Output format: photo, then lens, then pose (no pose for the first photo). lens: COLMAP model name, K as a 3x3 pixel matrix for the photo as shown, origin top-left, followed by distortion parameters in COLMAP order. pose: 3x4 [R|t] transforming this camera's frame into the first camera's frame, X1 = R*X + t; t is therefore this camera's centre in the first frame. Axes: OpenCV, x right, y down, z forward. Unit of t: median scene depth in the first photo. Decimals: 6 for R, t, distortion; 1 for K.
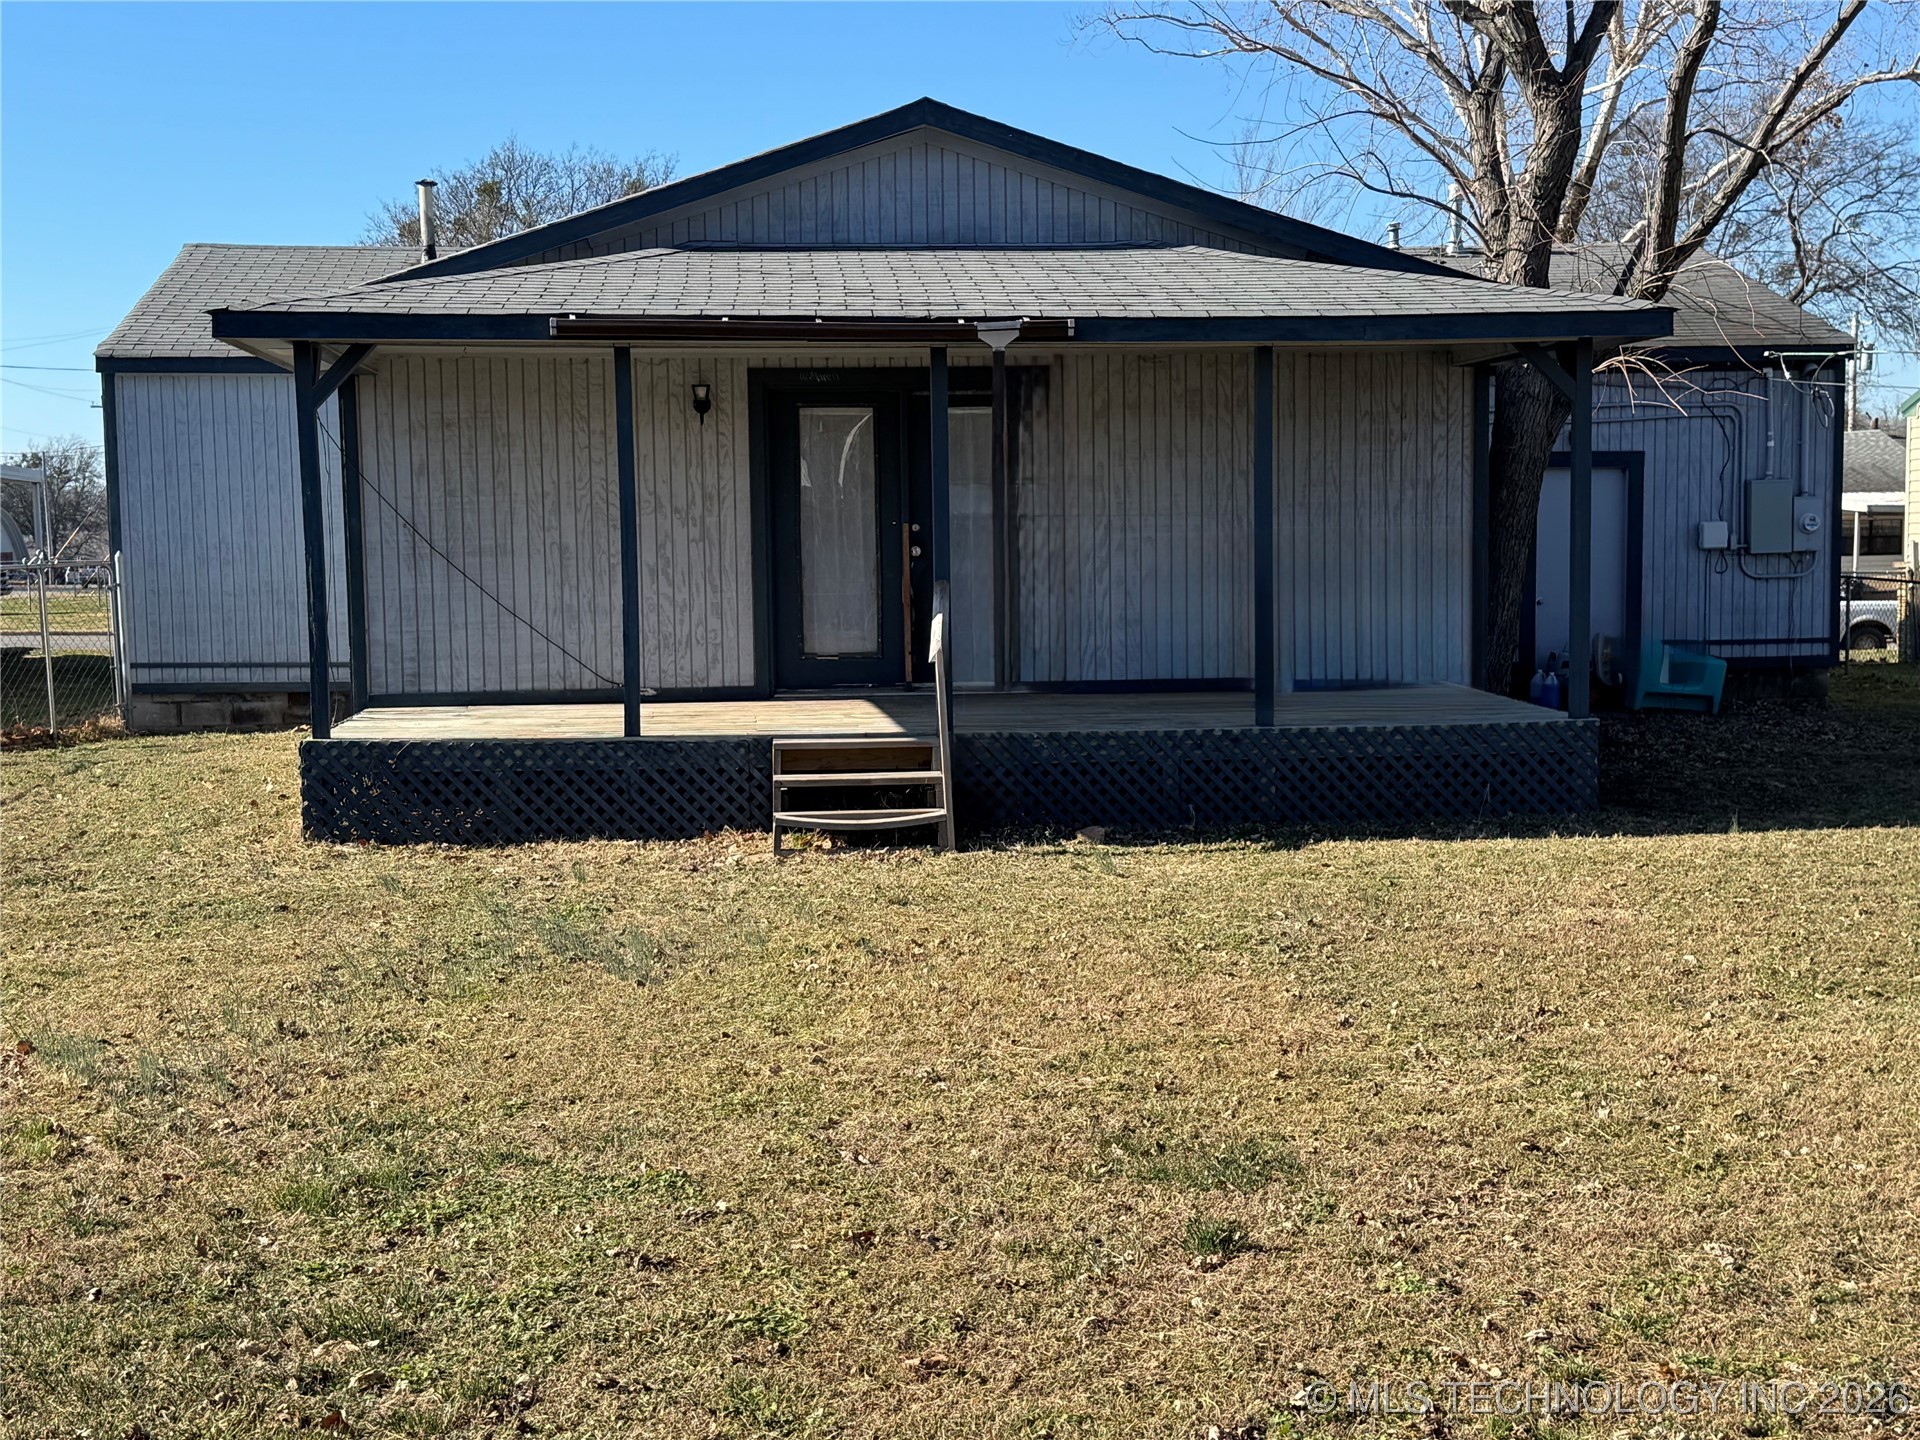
lens RADIAL K [[2529.9, 0, 960.0], [0, 2529.9, 720.0], [0, 0, 1]] dist [0.215265, -0.455677]
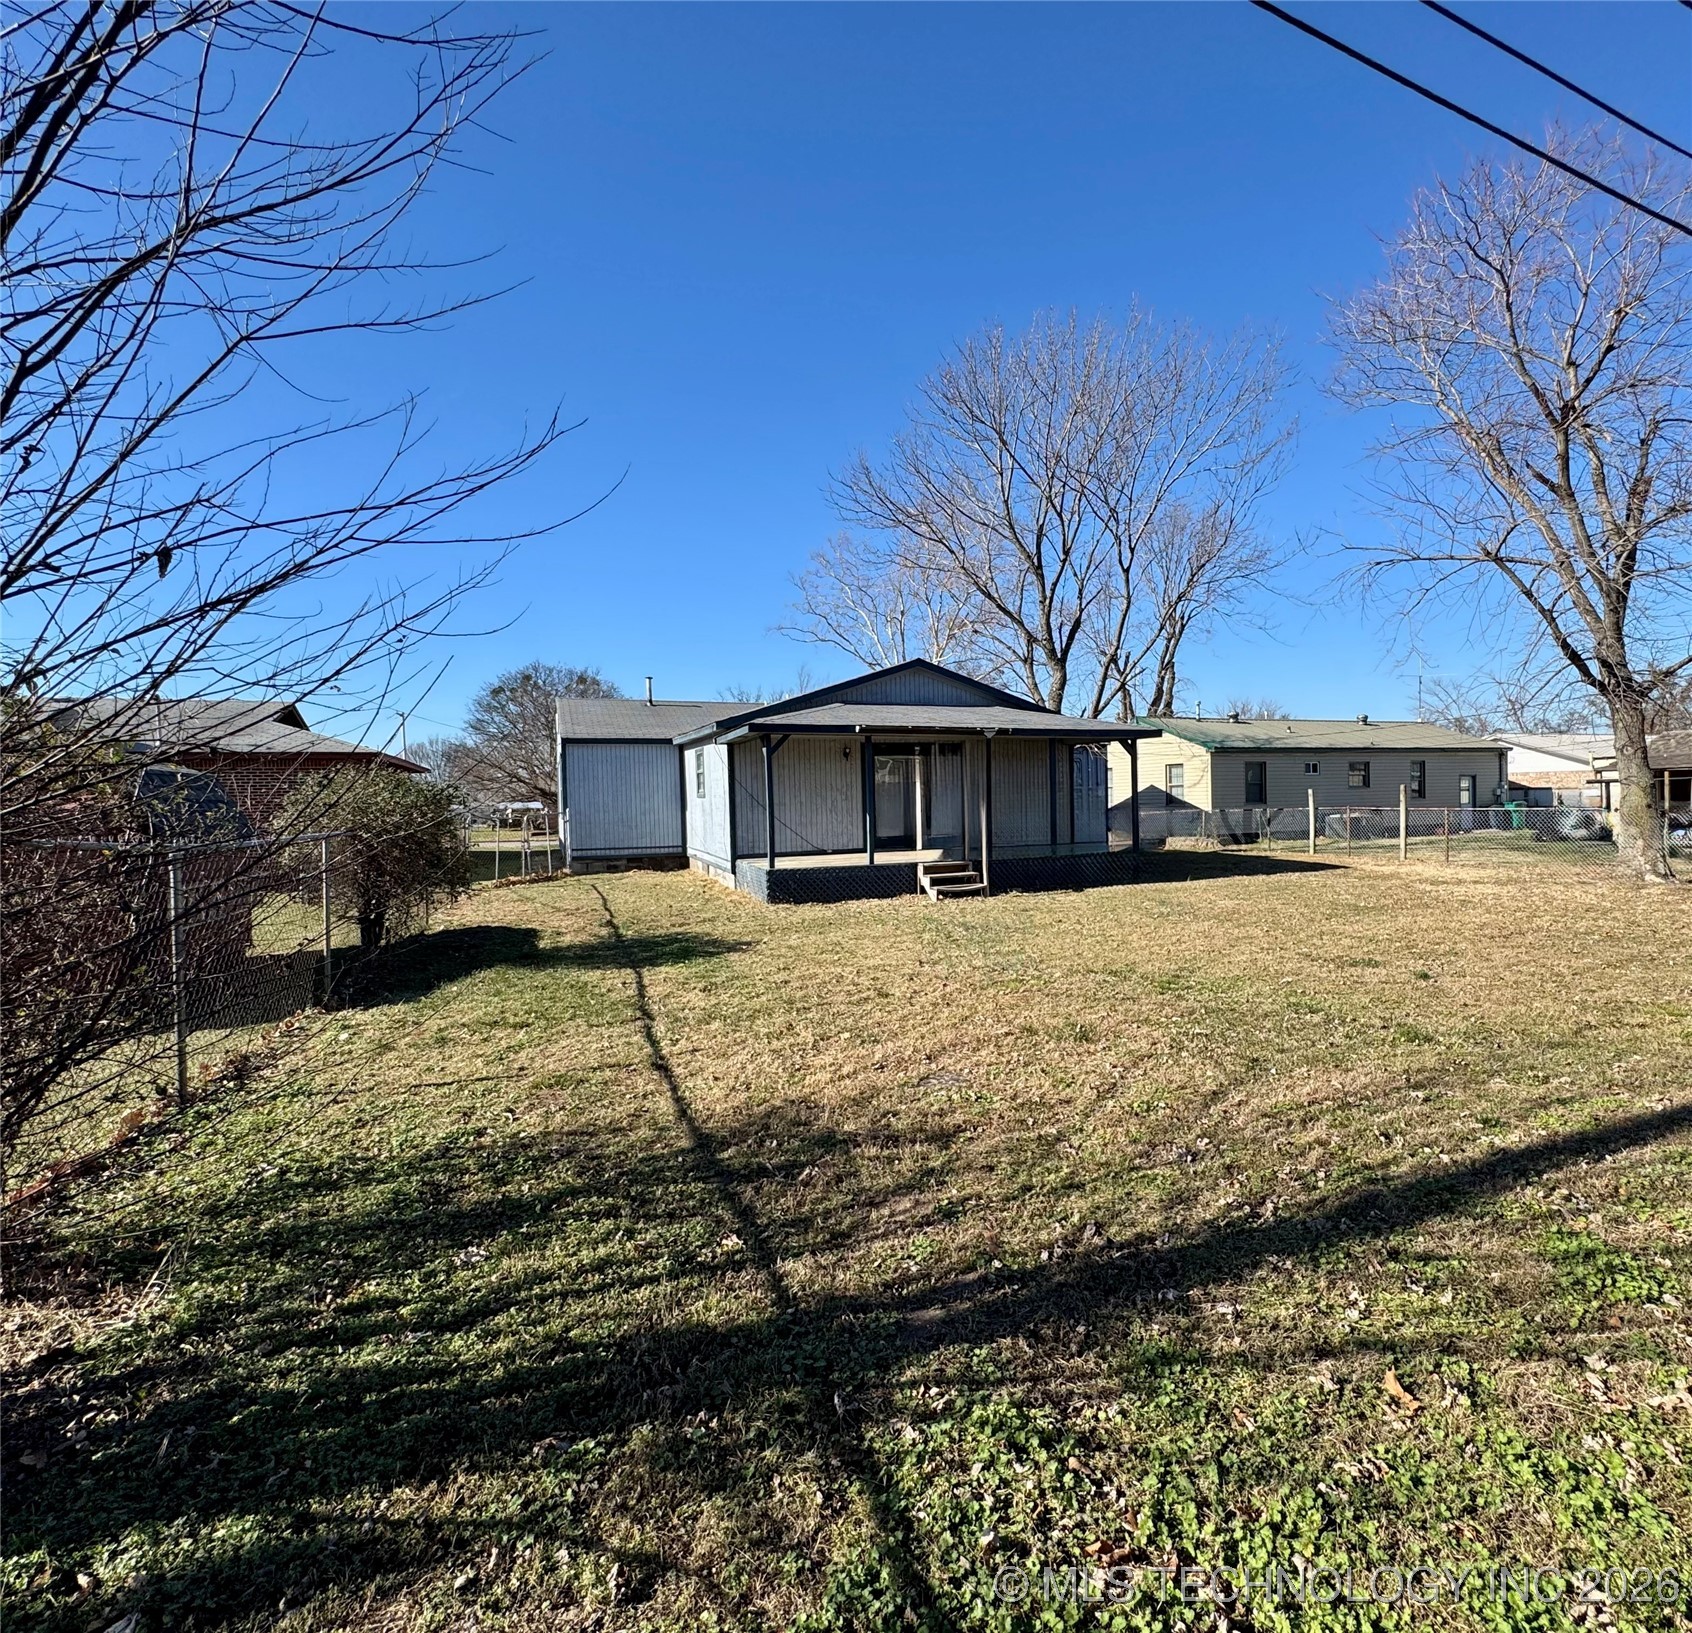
lens RADIAL K [[905.4, 0, 846.0], [0, 905.4, 816.5], [0, 0, 1]] dist [0.005513, 0.001082]
pose [[0.946718, -0.015576, 0.321686, -0.543723], [0.034232, 0.998038, -0.052419, 0.005581], [-0.320238, 0.060638, 0.945394, -0.005128]]
